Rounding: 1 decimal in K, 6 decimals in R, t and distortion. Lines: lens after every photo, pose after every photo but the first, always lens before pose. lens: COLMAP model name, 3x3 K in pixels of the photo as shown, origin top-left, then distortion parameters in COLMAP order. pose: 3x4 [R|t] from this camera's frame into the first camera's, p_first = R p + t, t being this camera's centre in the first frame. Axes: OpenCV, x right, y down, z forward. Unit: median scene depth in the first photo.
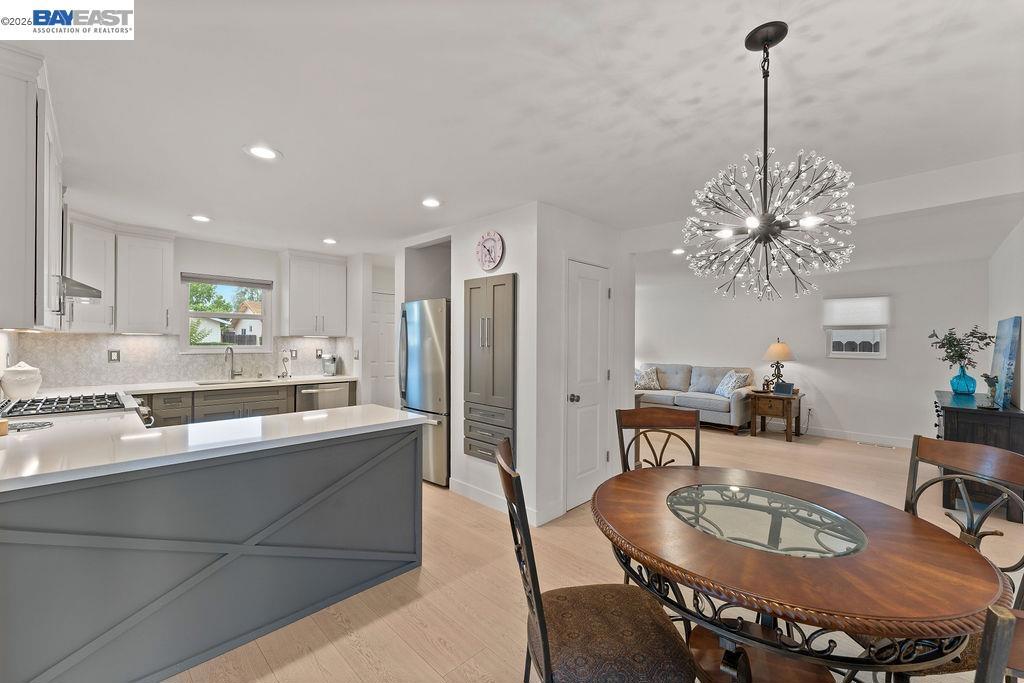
lens RADIAL K [[417.3, 0, 512.0], [0, 417.3, 341.5], [0, 0, 1]] dist [0.001202, 0.000158]
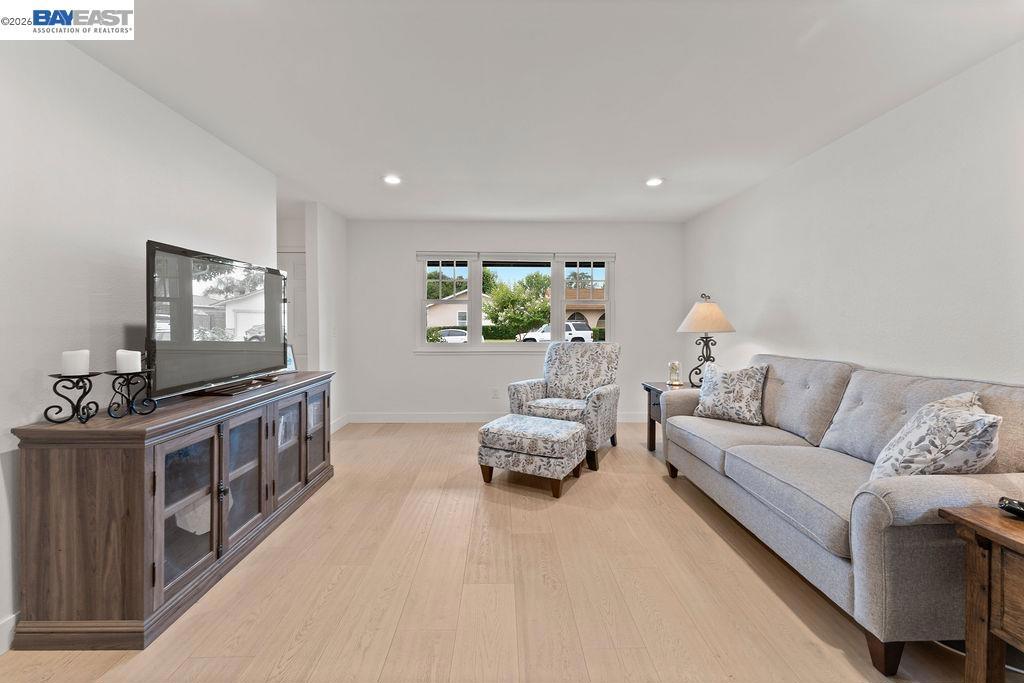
lens RADIAL K [[419.6, 0, 509.5], [0, 419.6, 327.4], [0, 0, 1]] dist [0.001568, -0.000249]
pose [[0.716194, -0.002180, -0.697898, 0.744571], [0.007800, 0.999958, 0.004881, 0.039130], [0.697858, -0.008939, 0.716181, 0.927812]]
